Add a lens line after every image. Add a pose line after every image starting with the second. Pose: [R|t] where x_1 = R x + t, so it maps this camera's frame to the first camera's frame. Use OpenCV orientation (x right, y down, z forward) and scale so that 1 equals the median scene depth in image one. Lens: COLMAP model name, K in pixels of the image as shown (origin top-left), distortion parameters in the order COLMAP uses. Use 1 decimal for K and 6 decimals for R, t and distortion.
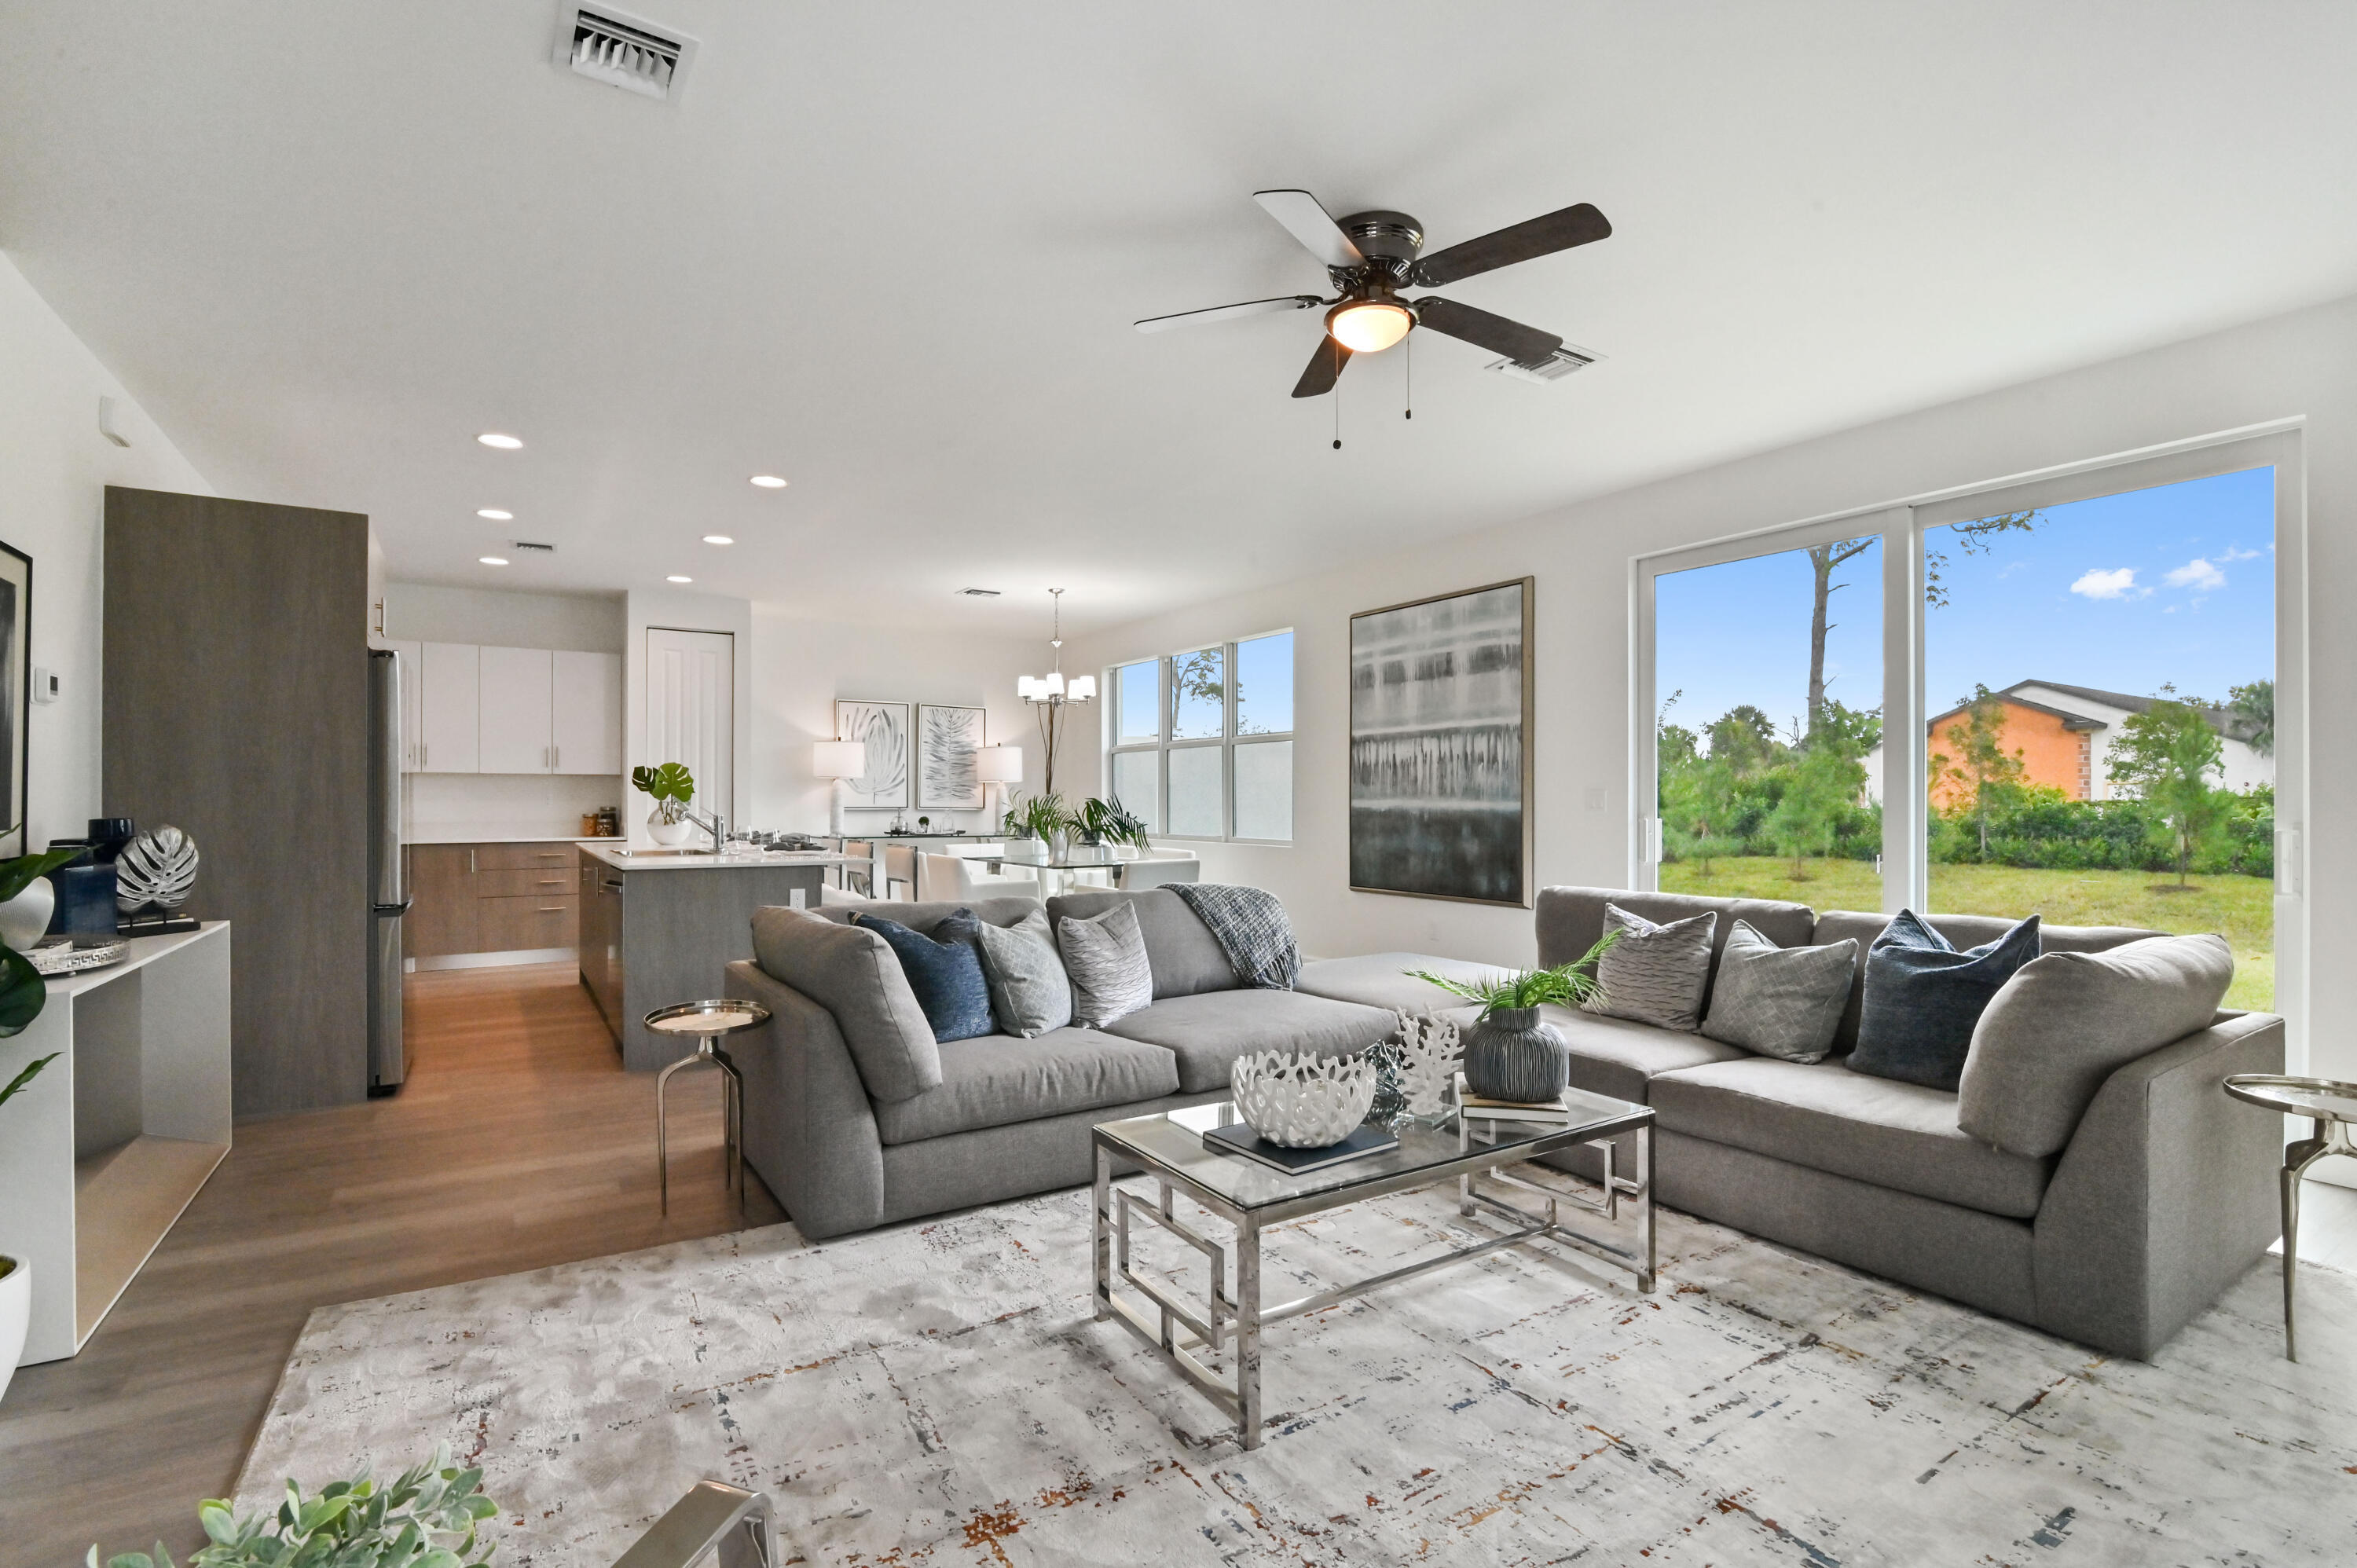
lens RADIAL K [[1107.1, 0, 1188.4], [0, 1107.1, 792.7], [0, 0, 1]] dist [-0.012435, 0.002093]
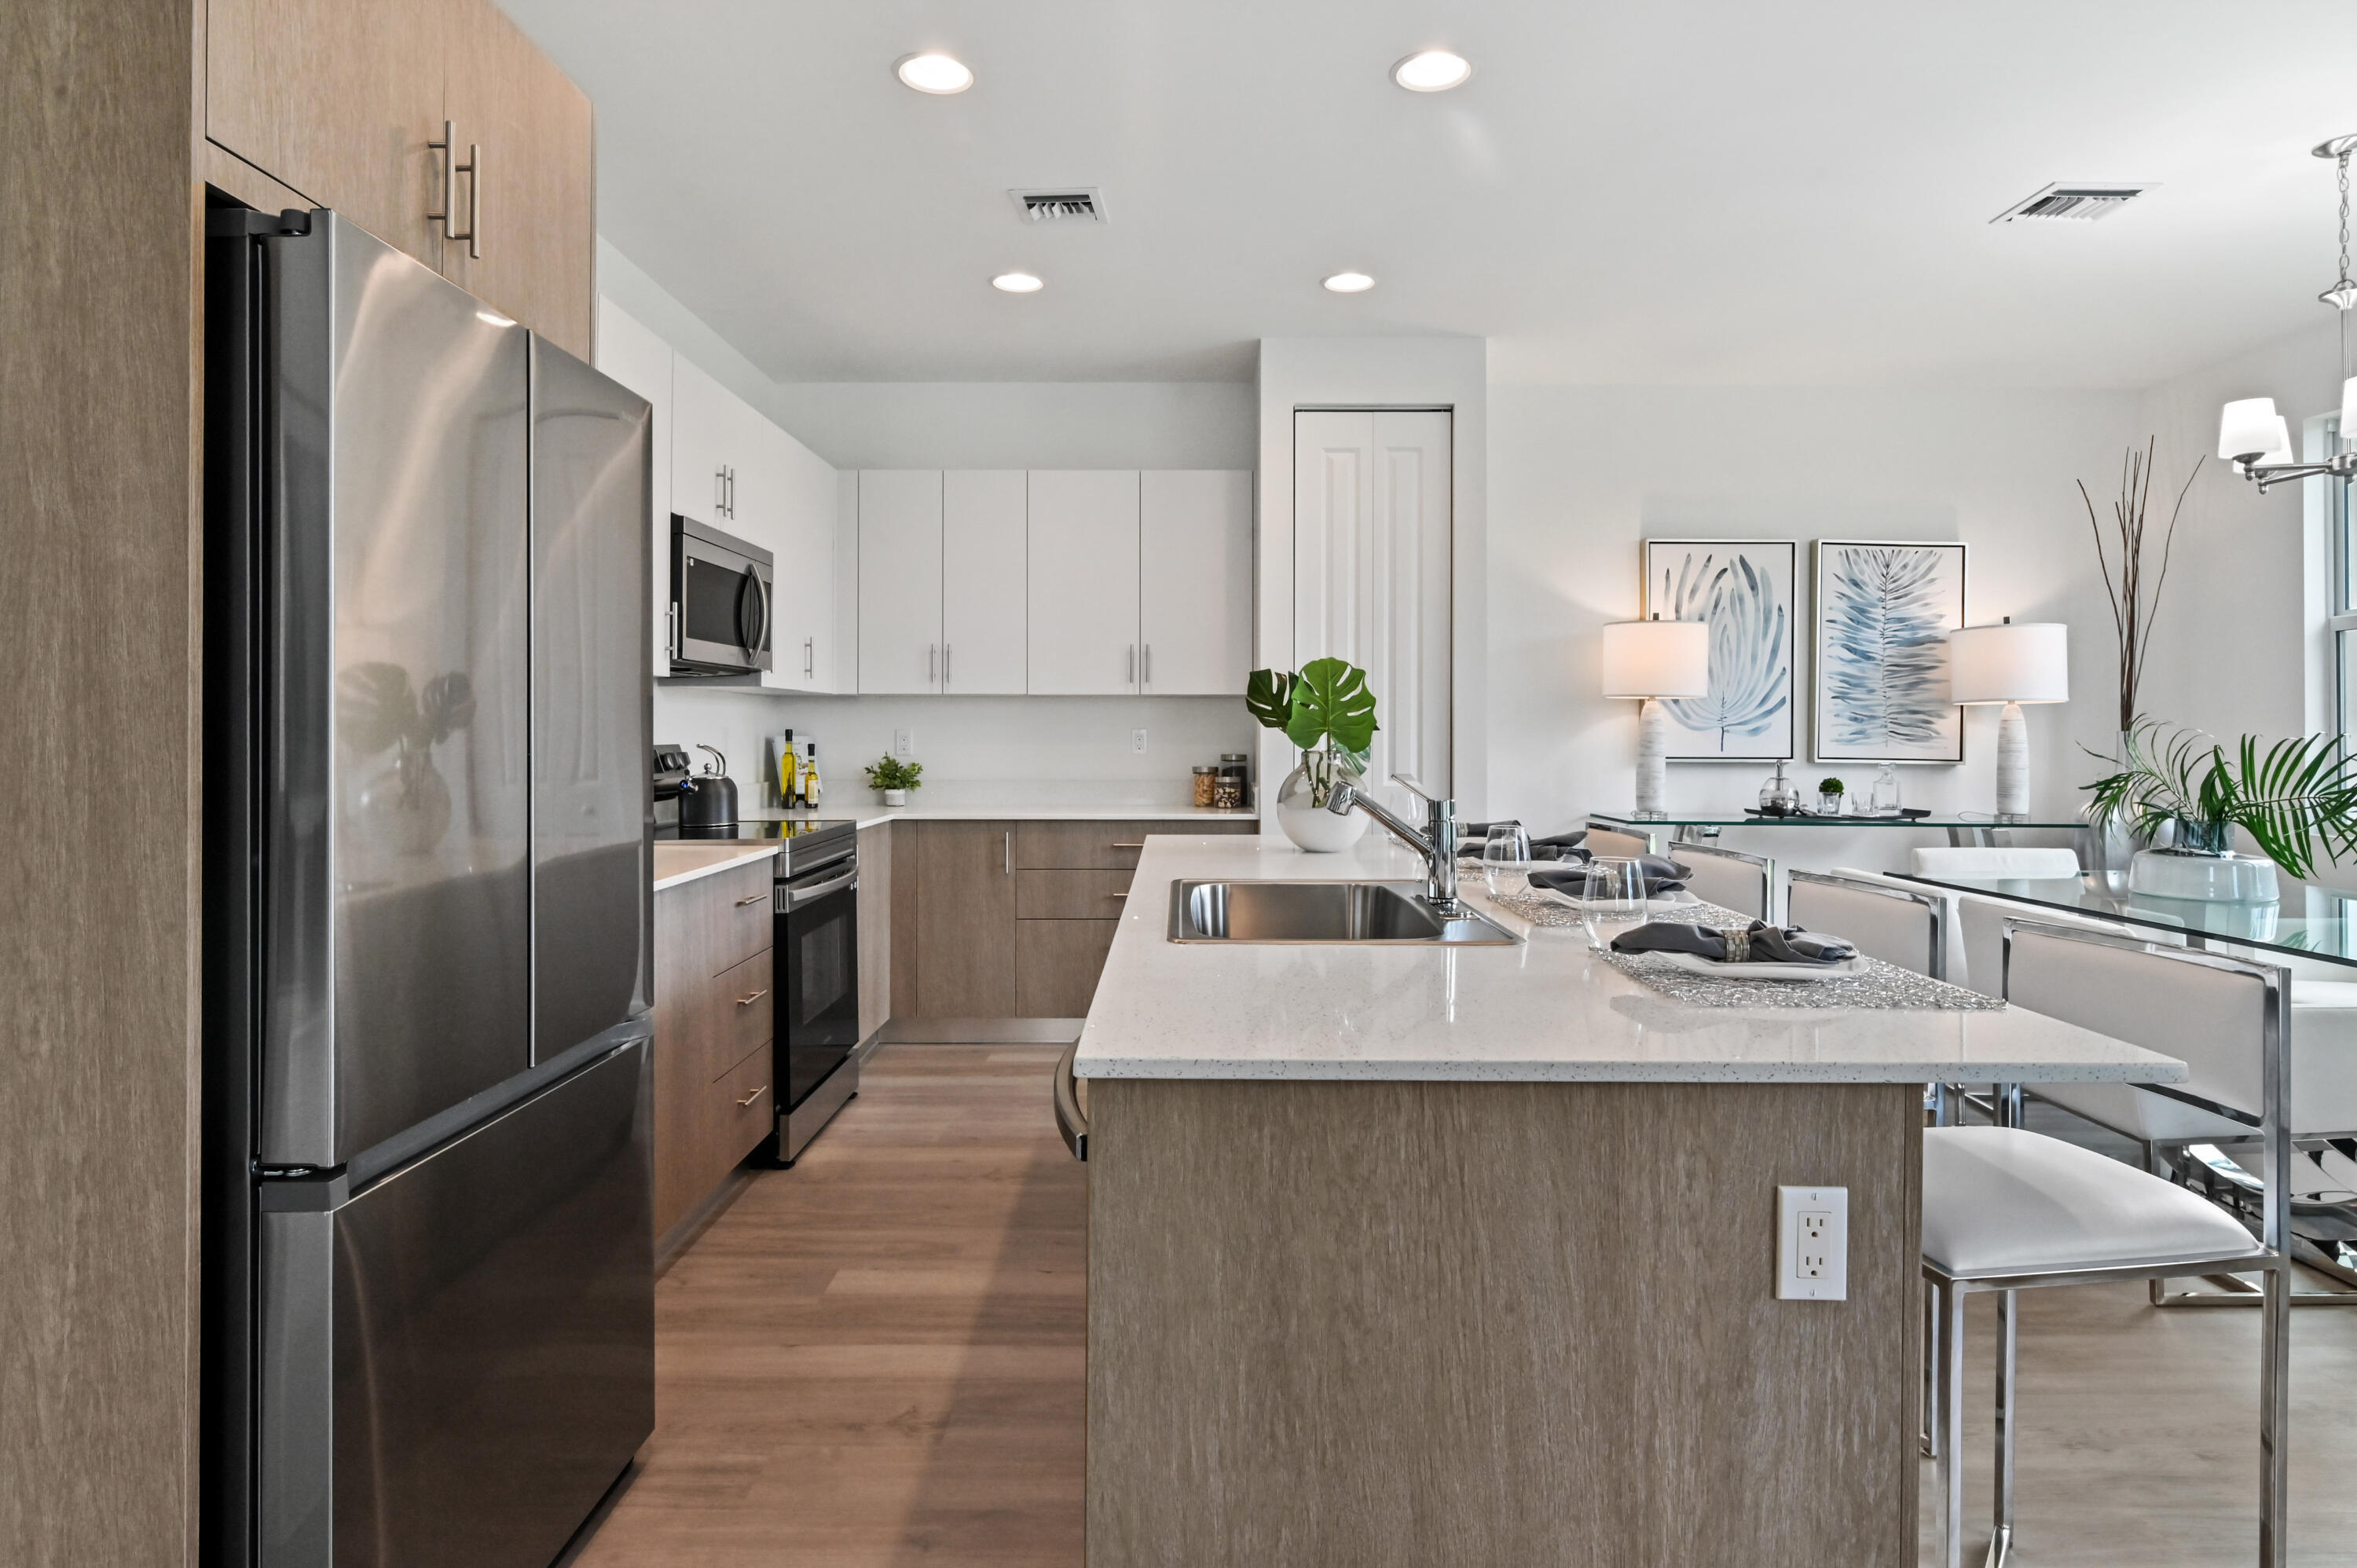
lens RADIAL K [[1295.5, 0, 1186.4], [0, 1295.5, 736.7], [0, 0, 1]] dist [-0.006640, -0.000539]
pose [[0.841408, 0.003102, -0.540391, -0.200115], [0.002221, 0.999955, 0.009199, -0.001963], [0.540395, -0.008940, 0.841364, 0.450483]]
